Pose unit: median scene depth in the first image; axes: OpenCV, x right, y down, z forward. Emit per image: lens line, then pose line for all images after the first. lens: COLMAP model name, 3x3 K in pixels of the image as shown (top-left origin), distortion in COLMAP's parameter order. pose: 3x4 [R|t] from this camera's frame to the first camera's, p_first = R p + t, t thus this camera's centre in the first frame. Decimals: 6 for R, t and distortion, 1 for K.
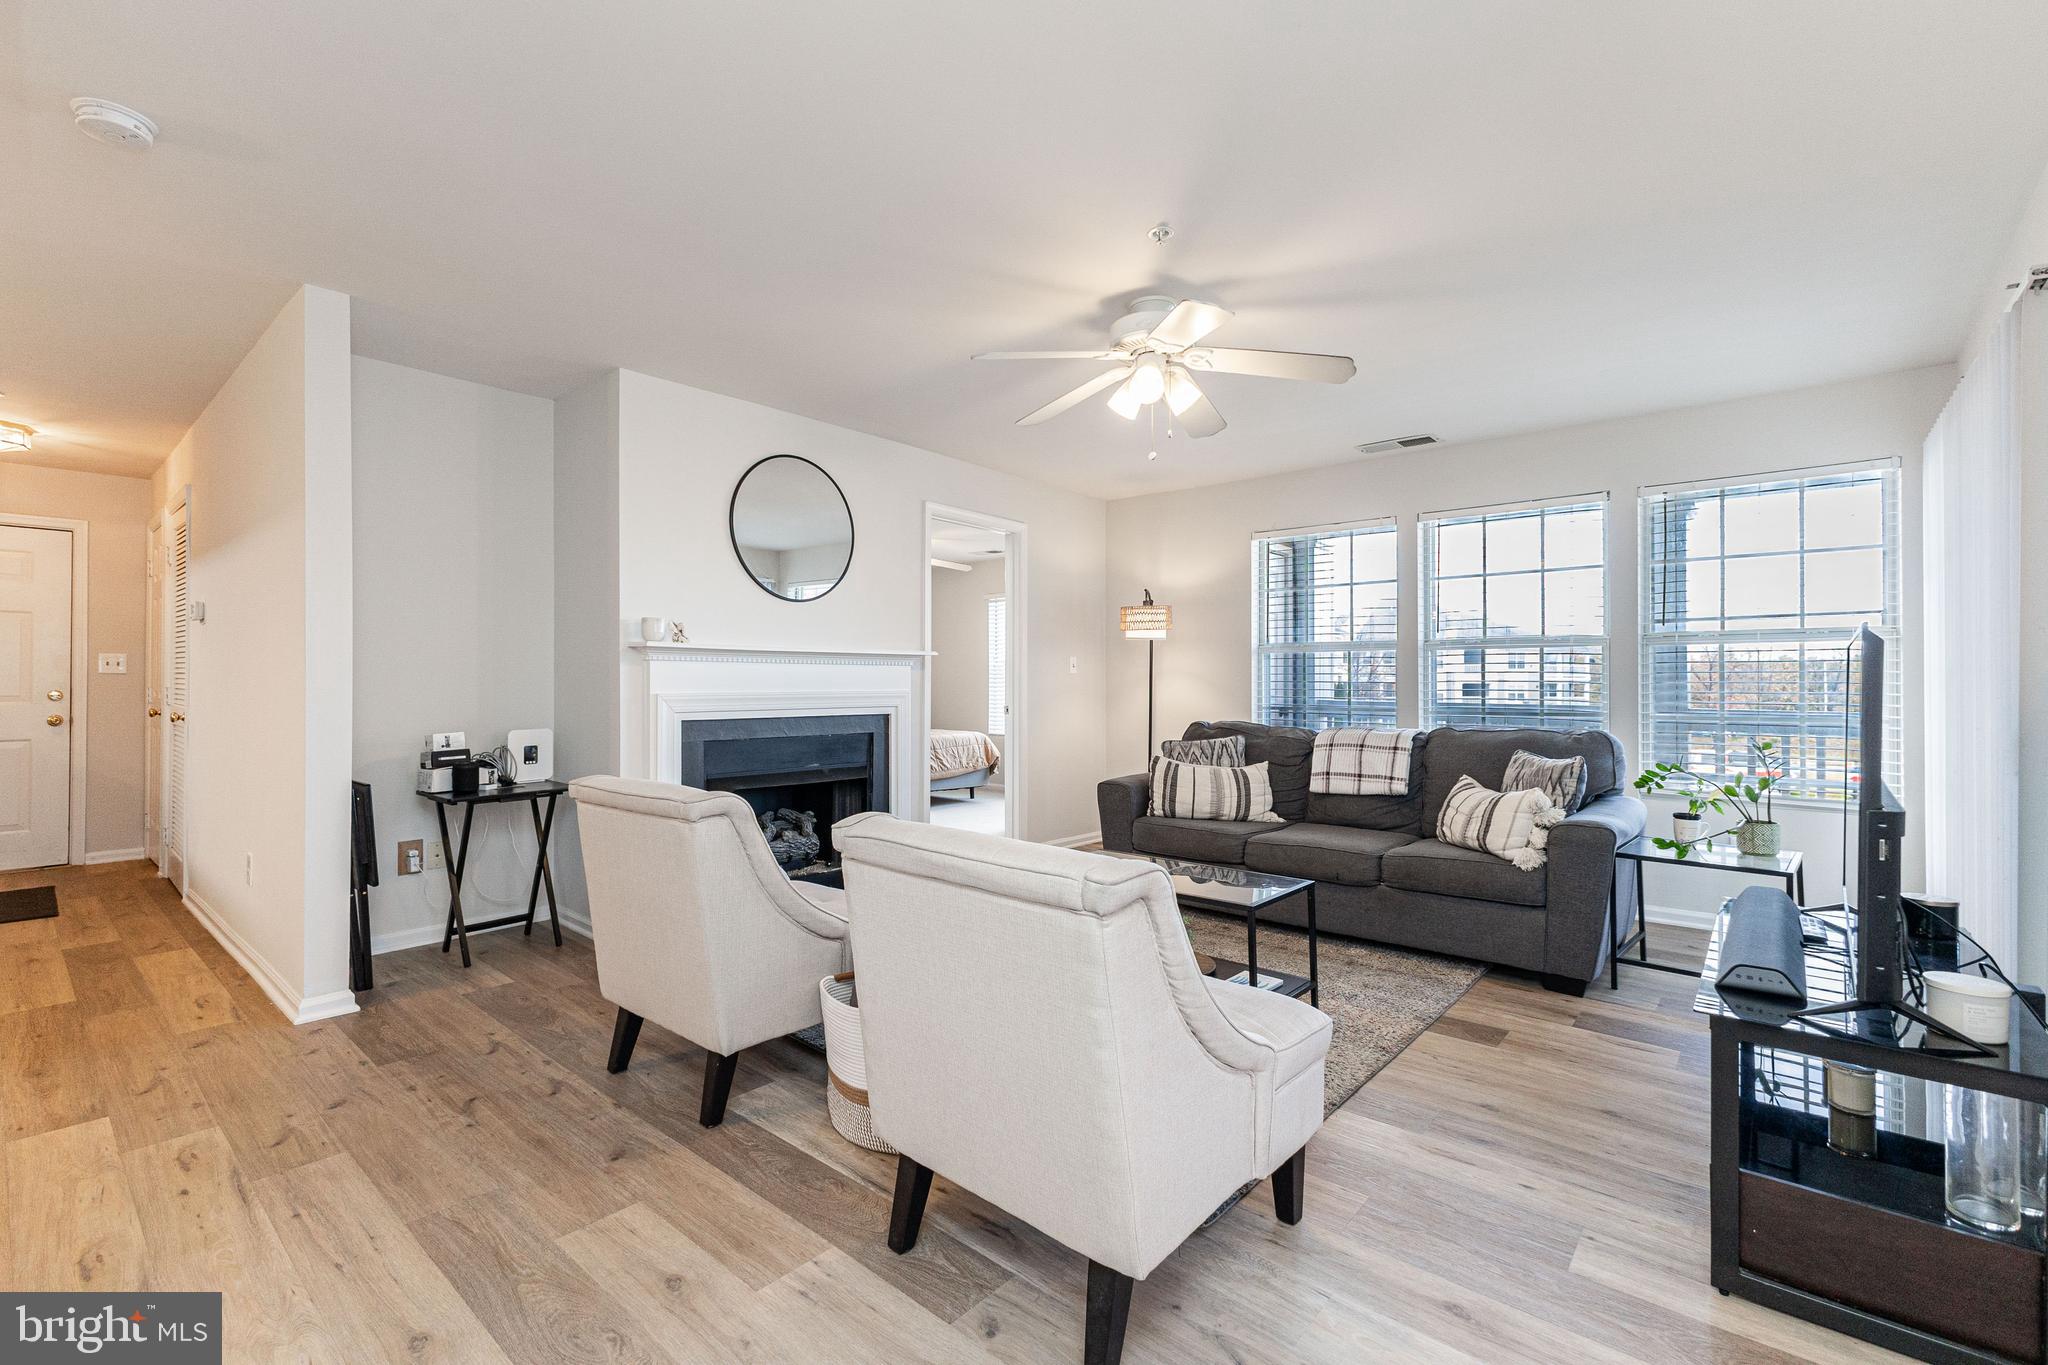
lens RADIAL K [[888.8, 0, 972.0], [0, 888.8, 680.5], [0, 0, 1]] dist [0.000103, -0.000394]
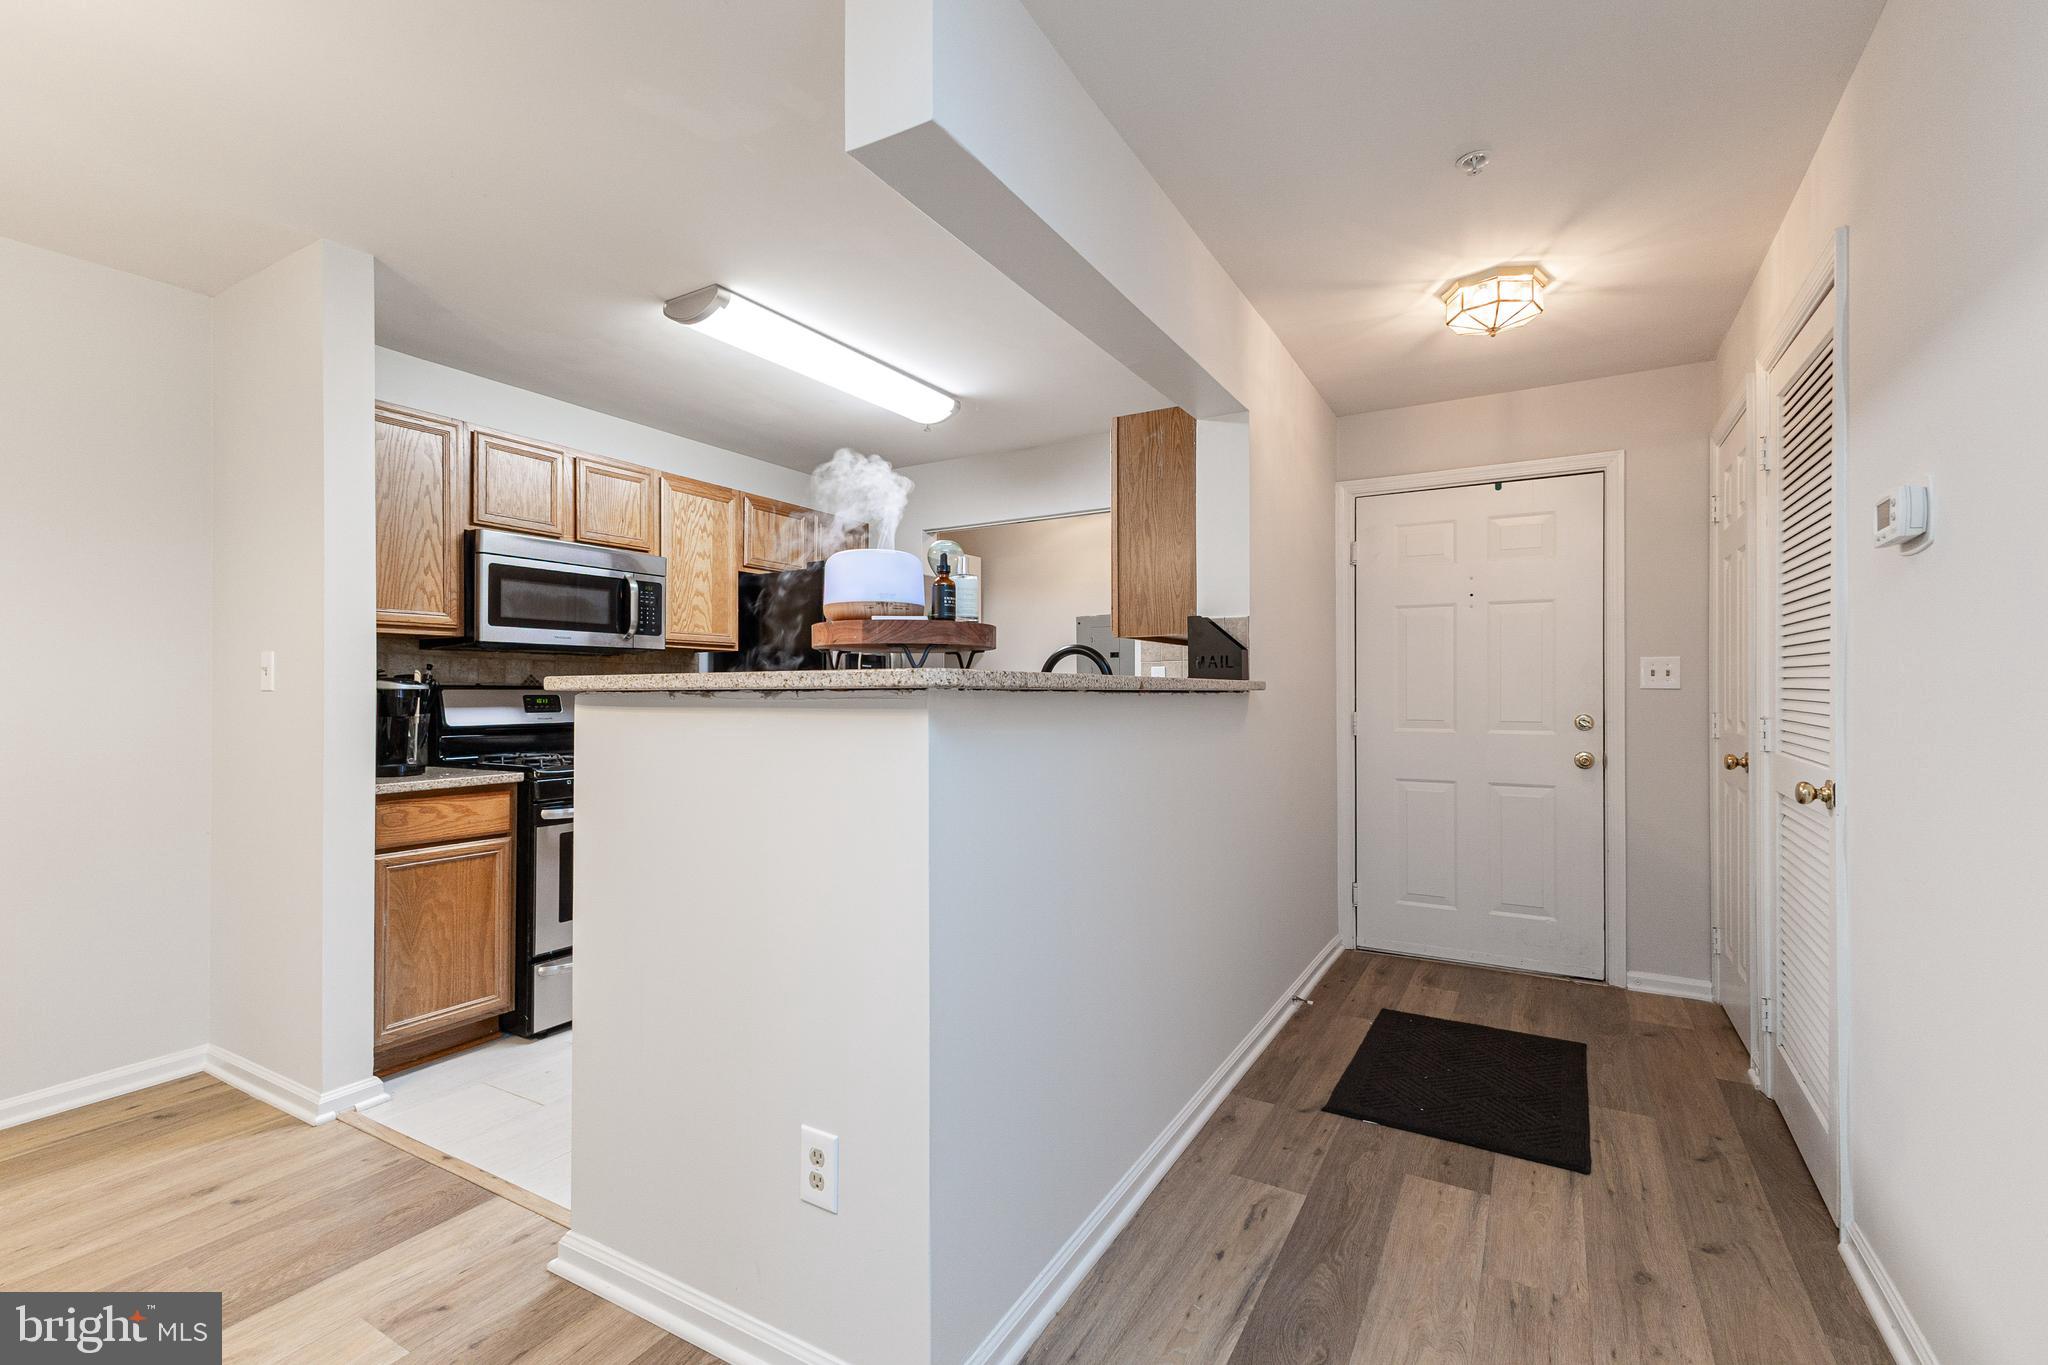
lens RADIAL K [[880.5, 0, 1050.1], [0, 880.5, 687.3], [0, 0, 1]] dist [0.001400, 0.000282]
pose [[0.218579, -0.006004, -0.975801, -0.566659], [0.005702, 0.999972, -0.004876, -0.010143], [0.975803, -0.004498, 0.218607, 0.554189]]
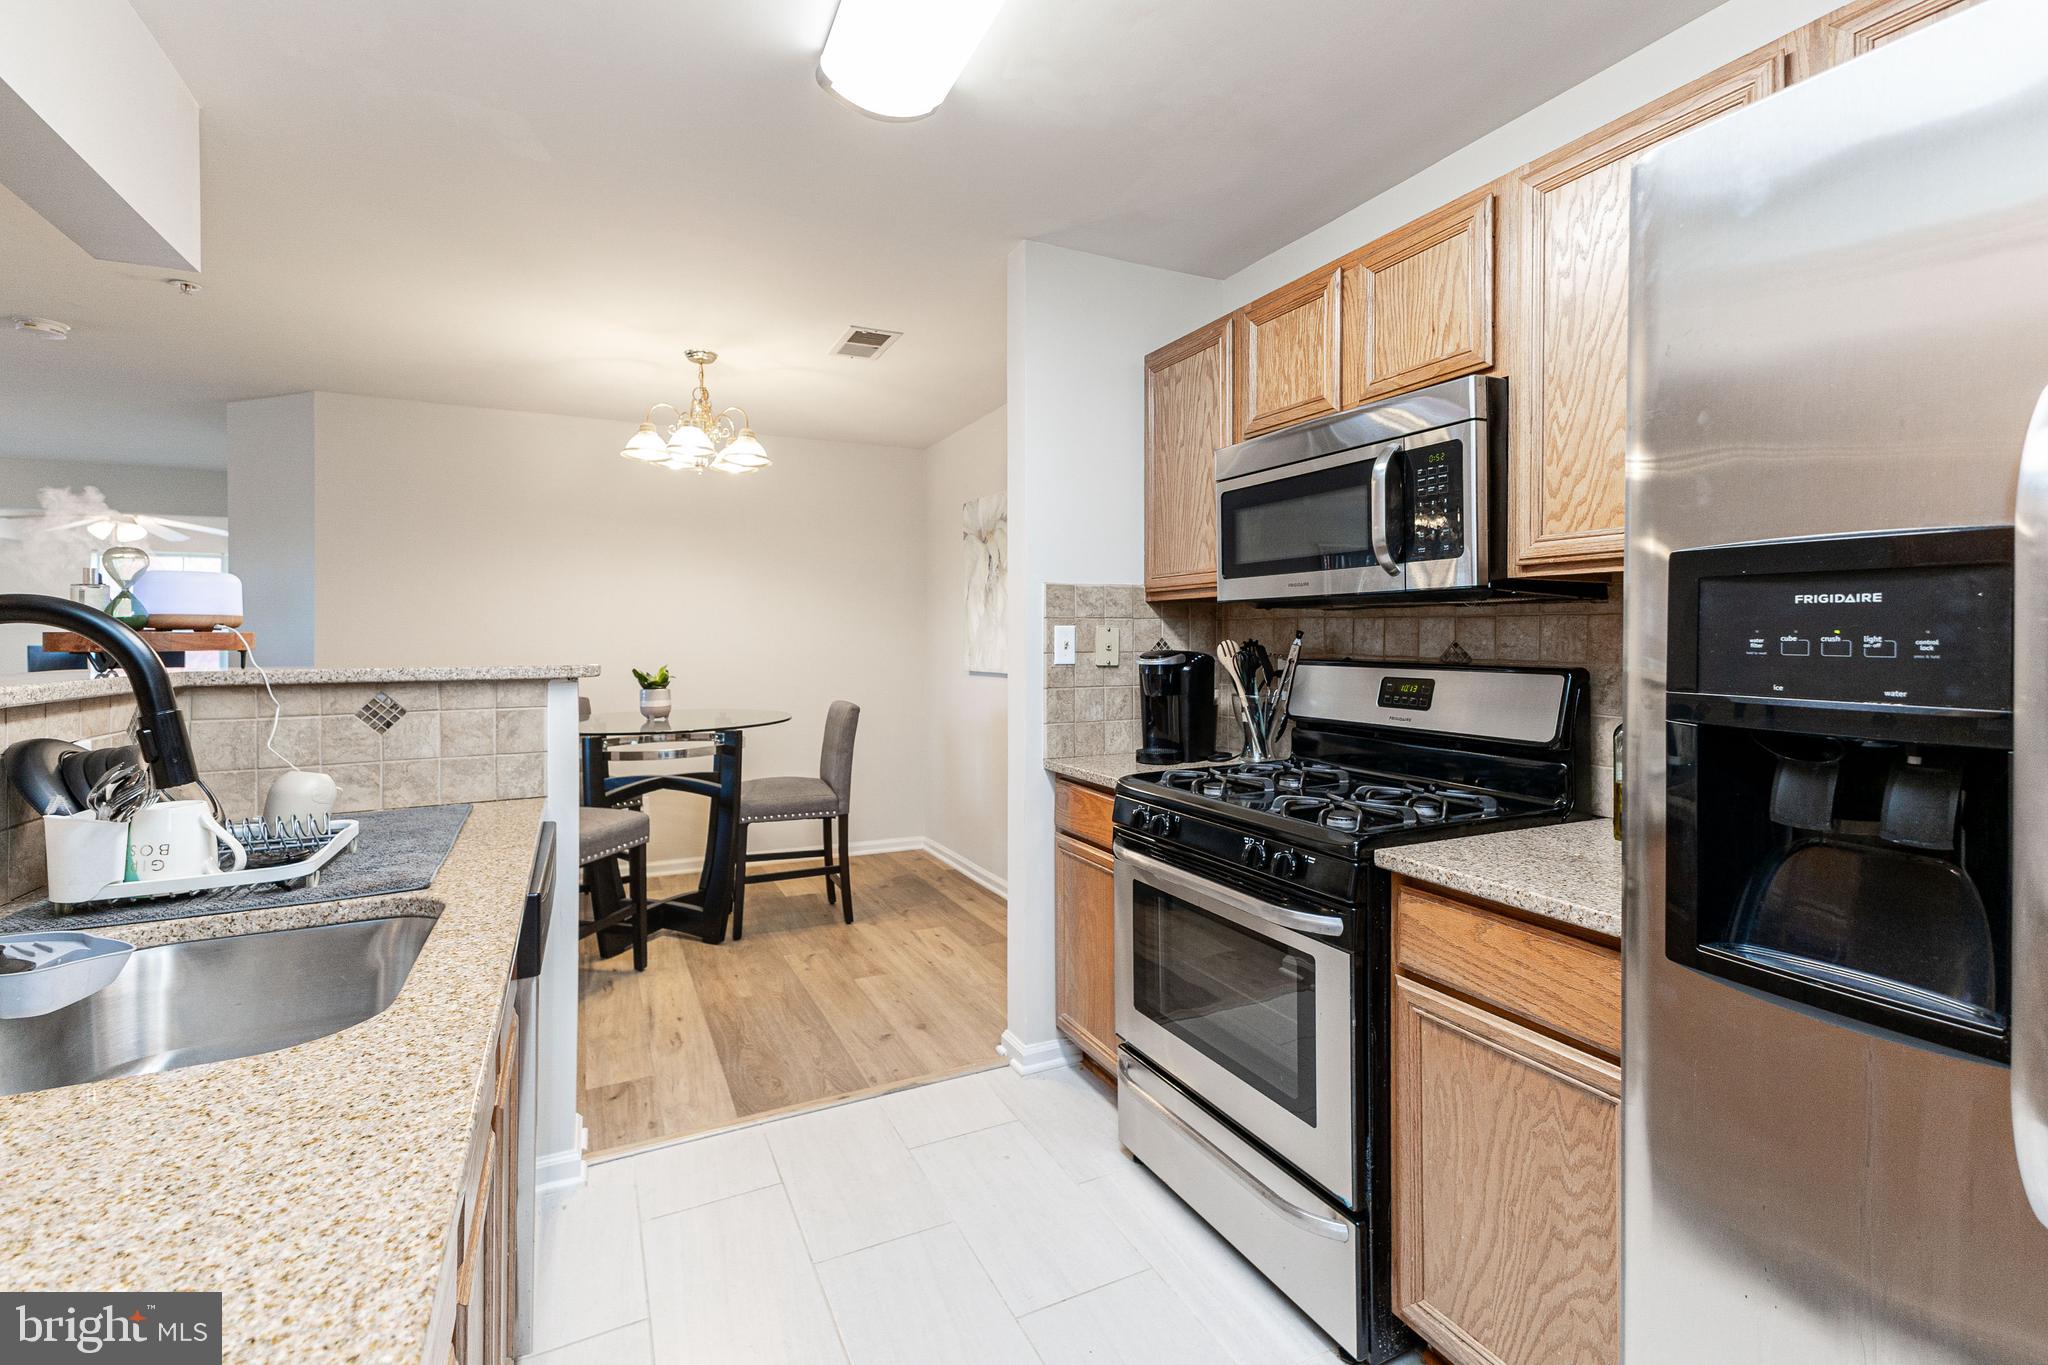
lens RADIAL K [[912.5, 0, 1021.0], [0, 912.5, 638.2], [0, 0, 1]] dist [-0.000316, 0.000000]
pose [[-0.920950, 0.001424, 0.389679, -1.403824], [0.001607, 0.999999, 0.000144, -0.030307], [-0.389678, 0.000759, -0.920951, 0.790707]]
